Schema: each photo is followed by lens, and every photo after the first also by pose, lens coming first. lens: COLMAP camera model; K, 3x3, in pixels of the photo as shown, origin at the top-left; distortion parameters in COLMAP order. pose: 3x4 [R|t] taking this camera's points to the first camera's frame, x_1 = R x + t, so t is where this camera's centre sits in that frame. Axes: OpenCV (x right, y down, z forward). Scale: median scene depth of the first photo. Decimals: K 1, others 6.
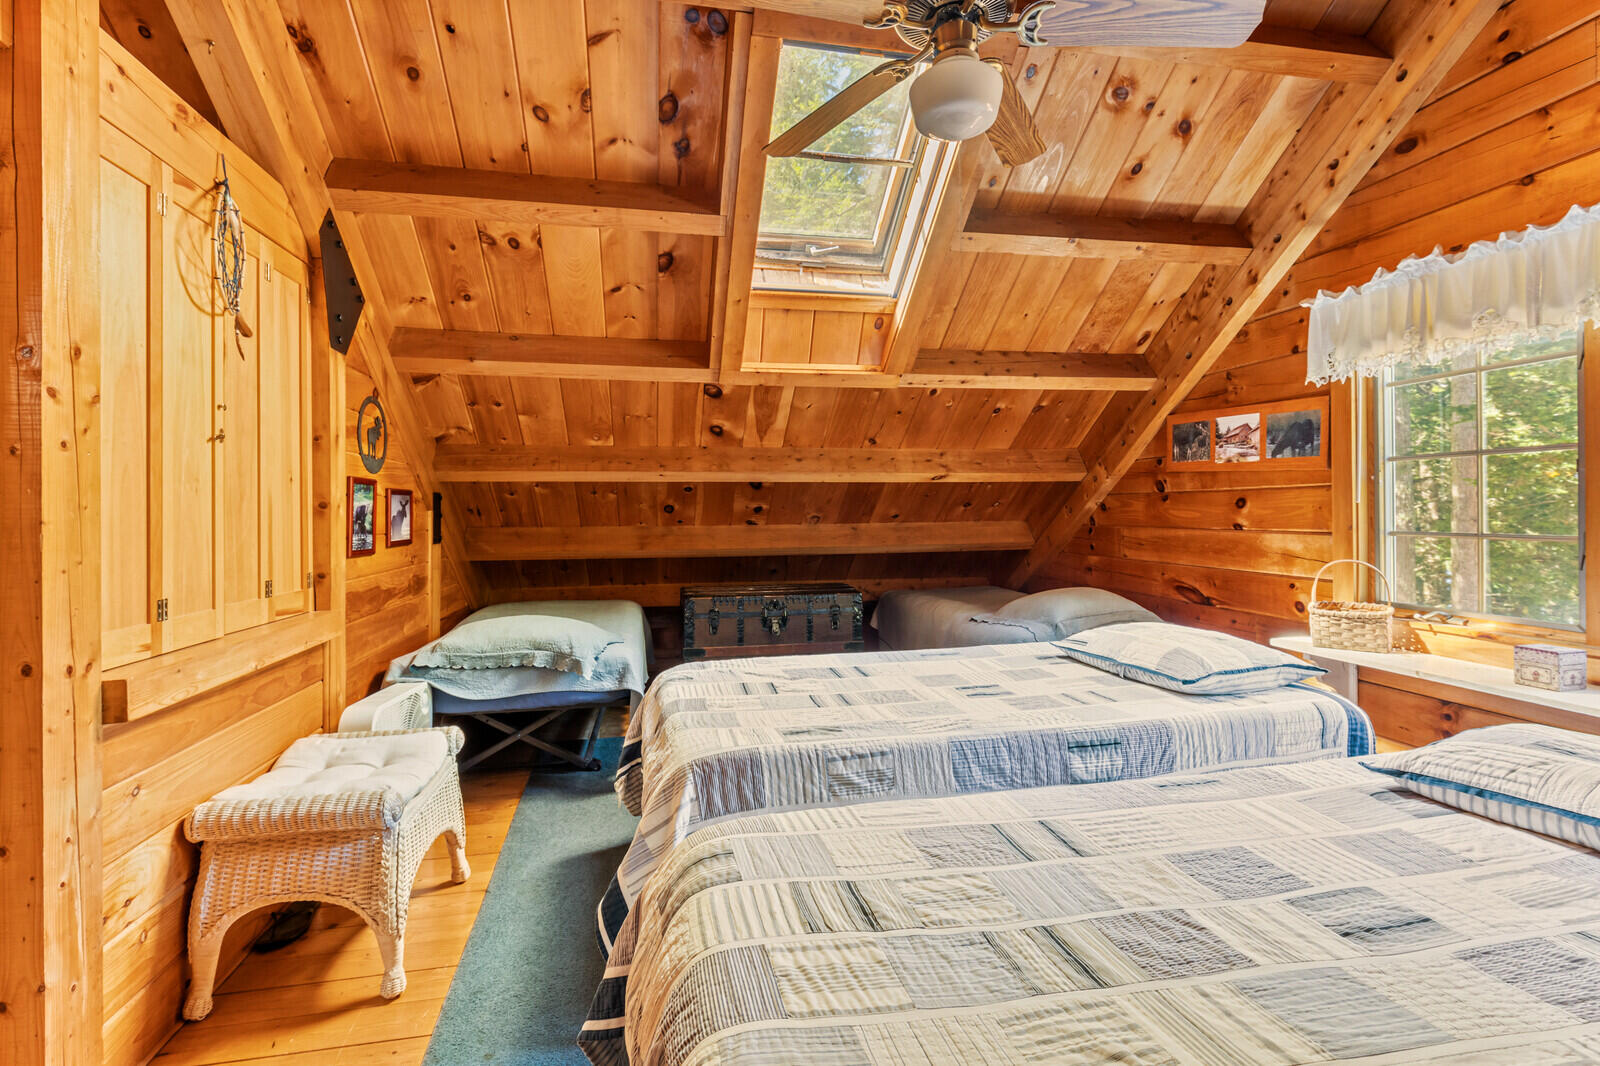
lens RADIAL K [[748.1, 0, 786.5], [0, 748.1, 518.8], [0, 0, 1]] dist [0.003200, -0.001796]
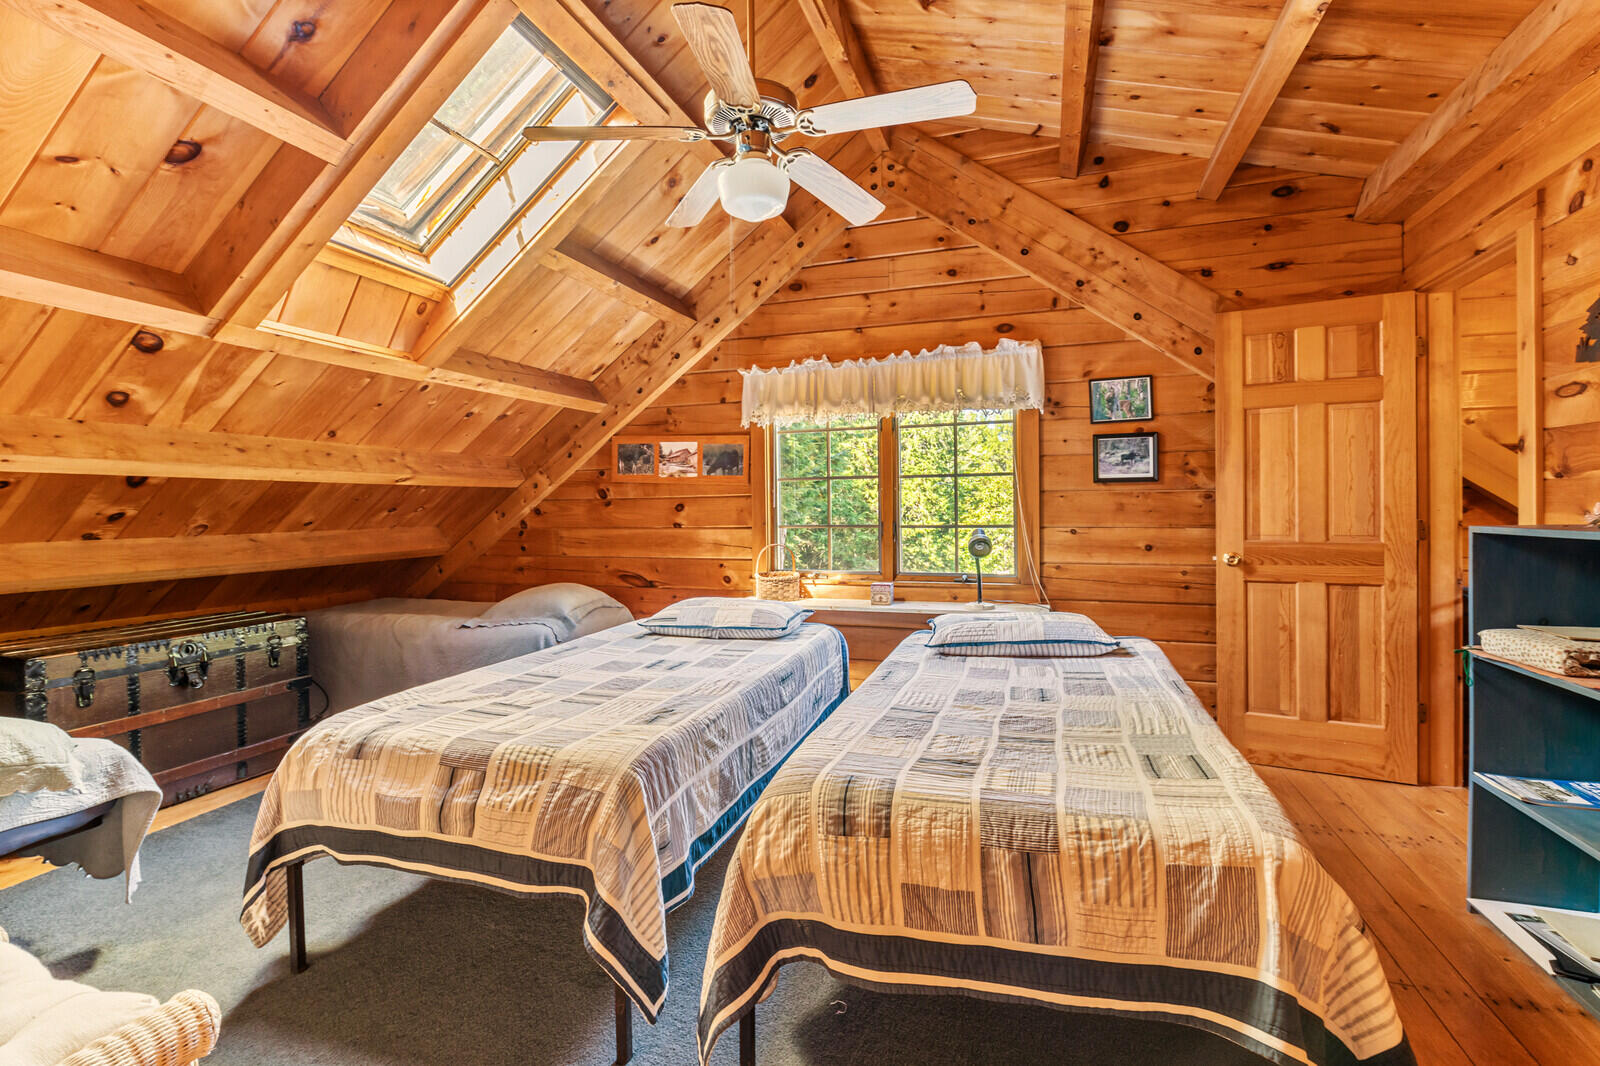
lens RADIAL K [[748.1, 0, 791.0], [0, 748.1, 529.6], [0, 0, 1]] dist [0.003200, -0.001796]
pose [[0.486379, -0.023456, 0.873433, -0.462674], [0.019401, 0.999683, 0.016042, 0.000714], [-0.873533, 0.009143, 0.486680, 0.173493]]
